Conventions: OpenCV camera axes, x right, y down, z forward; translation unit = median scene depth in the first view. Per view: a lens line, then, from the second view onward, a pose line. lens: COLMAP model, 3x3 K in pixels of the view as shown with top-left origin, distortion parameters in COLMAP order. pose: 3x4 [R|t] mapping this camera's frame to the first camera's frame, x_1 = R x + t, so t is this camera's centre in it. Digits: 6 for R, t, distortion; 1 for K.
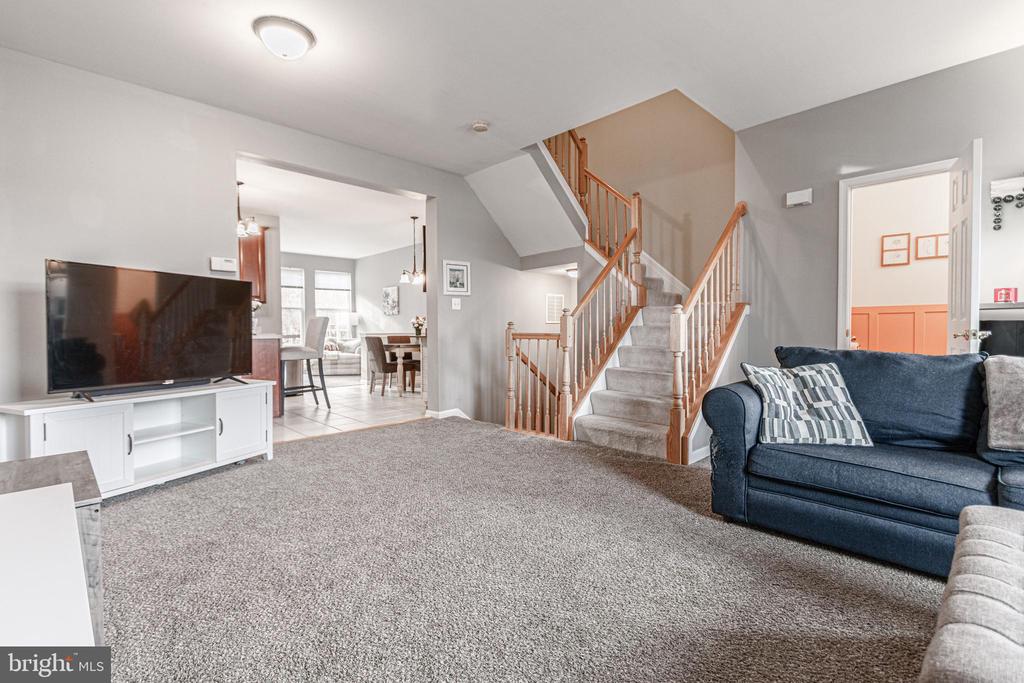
lens RADIAL K [[462.2, 0, 502.1], [0, 462.2, 337.6], [0, 0, 1]] dist [0.008214, 0.000523]
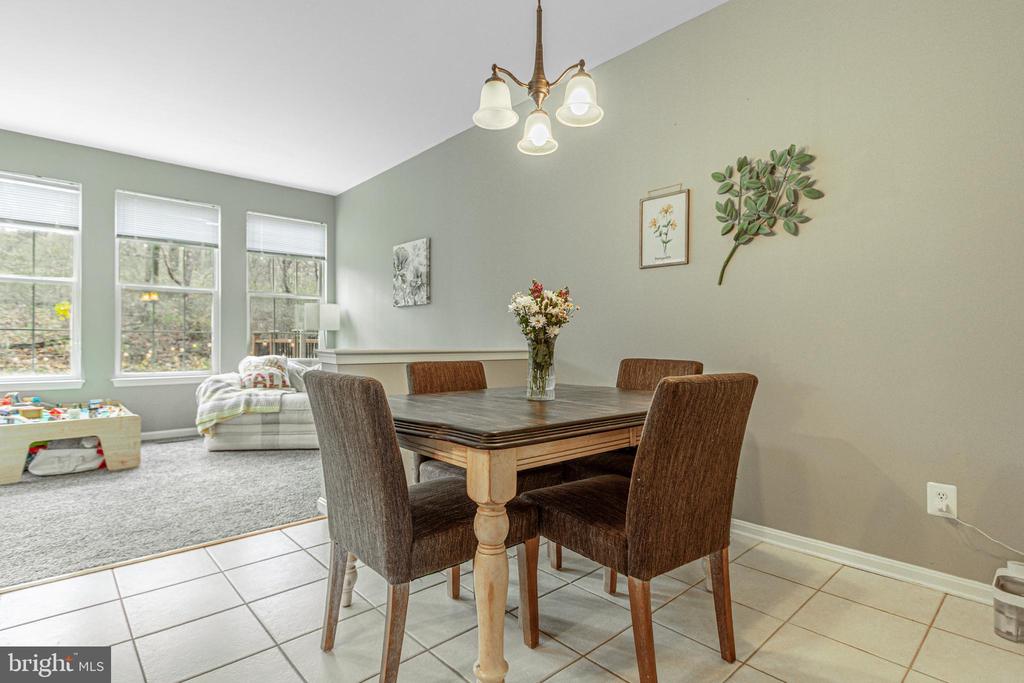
lens RADIAL K [[512.2, 0, 514.6], [0, 512.2, 342.5], [0, 0, 1]] dist [0.003527, 0.000080]
pose [[0.999820, 0.011982, -0.014697, -0.141587], [-0.012240, 0.999771, -0.017562, -0.008500], [0.014483, 0.017739, 0.999738, 0.547860]]
